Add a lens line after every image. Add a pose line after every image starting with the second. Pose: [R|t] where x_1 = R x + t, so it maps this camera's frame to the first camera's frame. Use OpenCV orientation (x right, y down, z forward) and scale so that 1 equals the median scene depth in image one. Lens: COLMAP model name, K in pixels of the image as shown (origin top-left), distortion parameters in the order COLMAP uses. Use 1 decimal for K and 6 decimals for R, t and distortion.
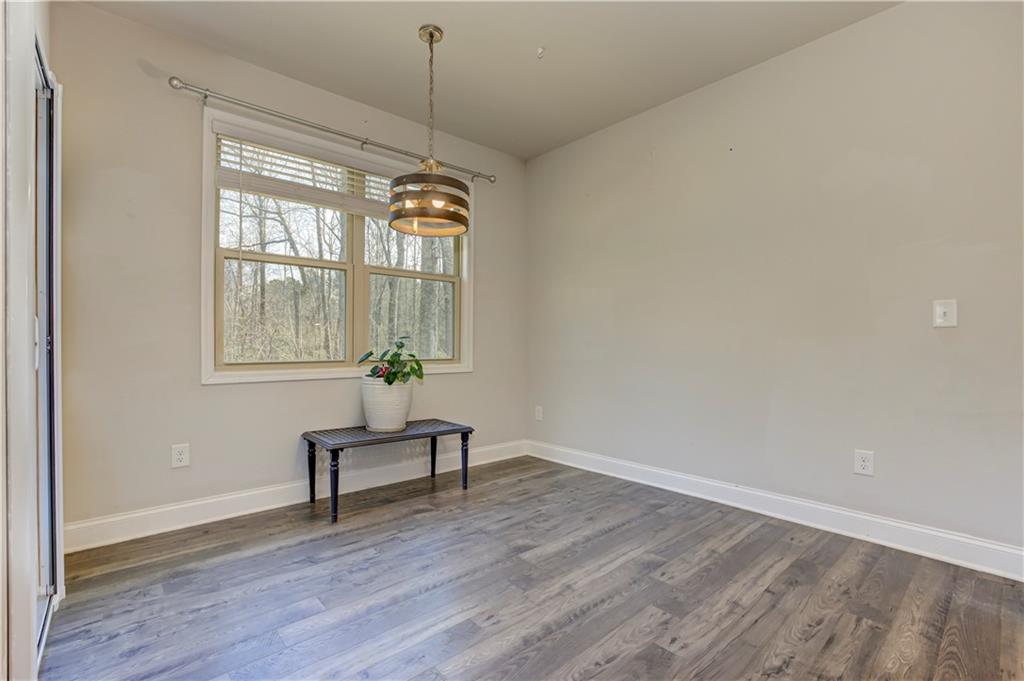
lens RADIAL K [[441.9, 0, 513.2], [0, 441.9, 353.8], [0, 0, 1]] dist [-0.011103, 0.004925]
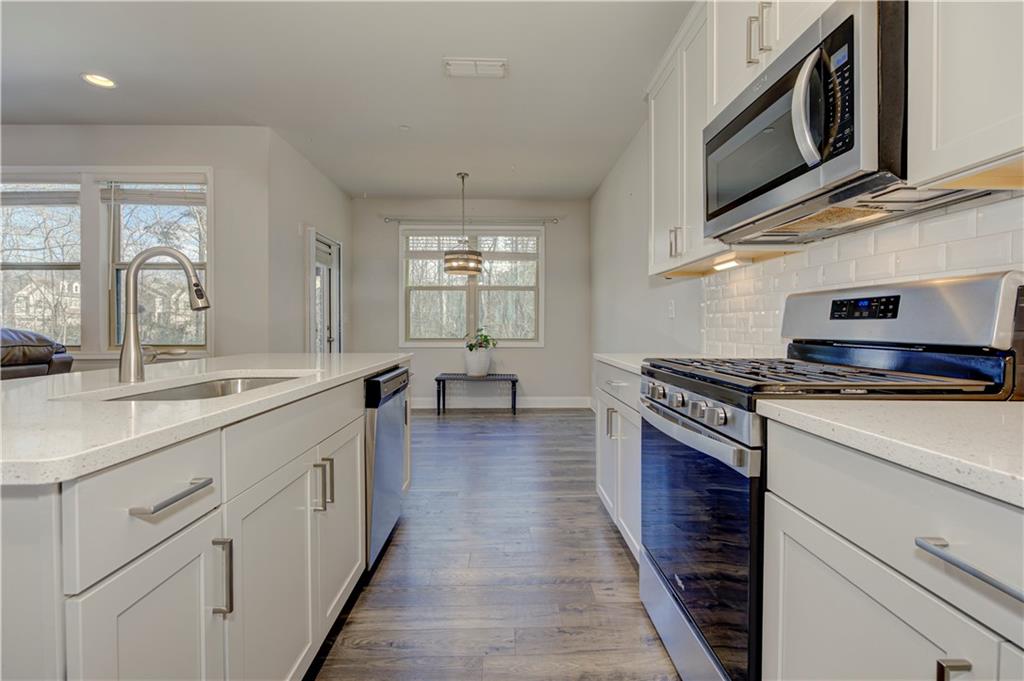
lens RADIAL K [[441.9, 0, 509.9], [0, 441.9, 330.2], [0, 0, 1]] dist [-0.011103, 0.004925]
pose [[0.766668, 0.002599, -0.642038, 1.147585], [-0.007618, 0.999958, -0.005049, -0.009602], [0.641998, 0.008762, 0.766656, -0.366627]]
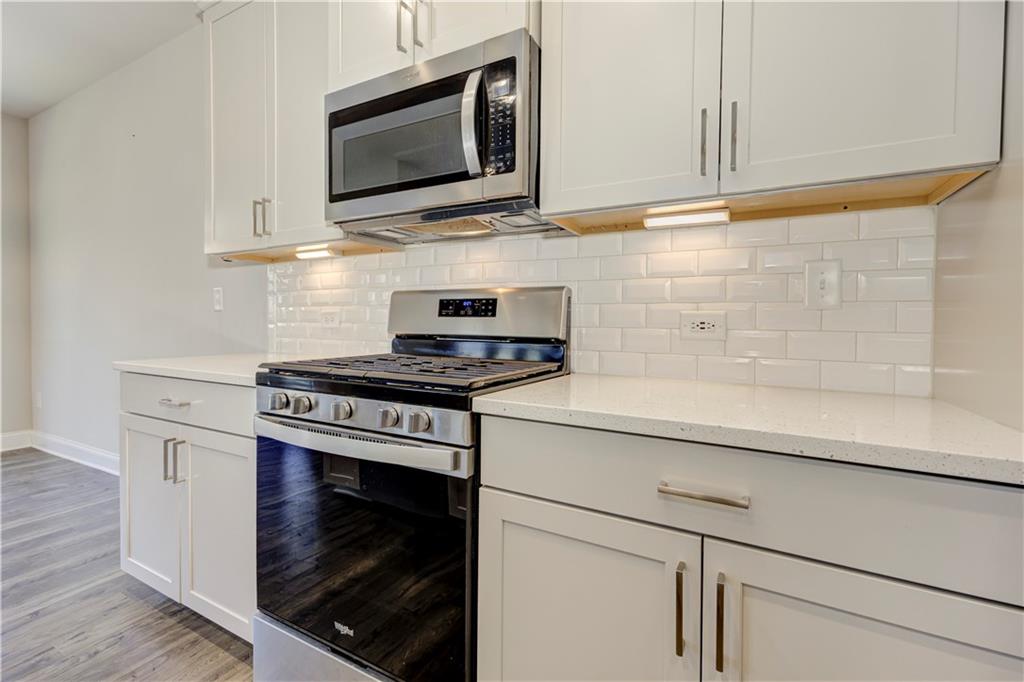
lens RADIAL K [[441.9, 0, 515.1], [0, 441.9, 326.8], [0, 0, 1]] dist [-0.011103, 0.004925]
pose [[0.930840, 0.003956, 0.365405, 0.984764], [-0.001693, 0.999977, -0.006513, -0.010481], [-0.365423, 0.005444, 0.930826, -0.307713]]
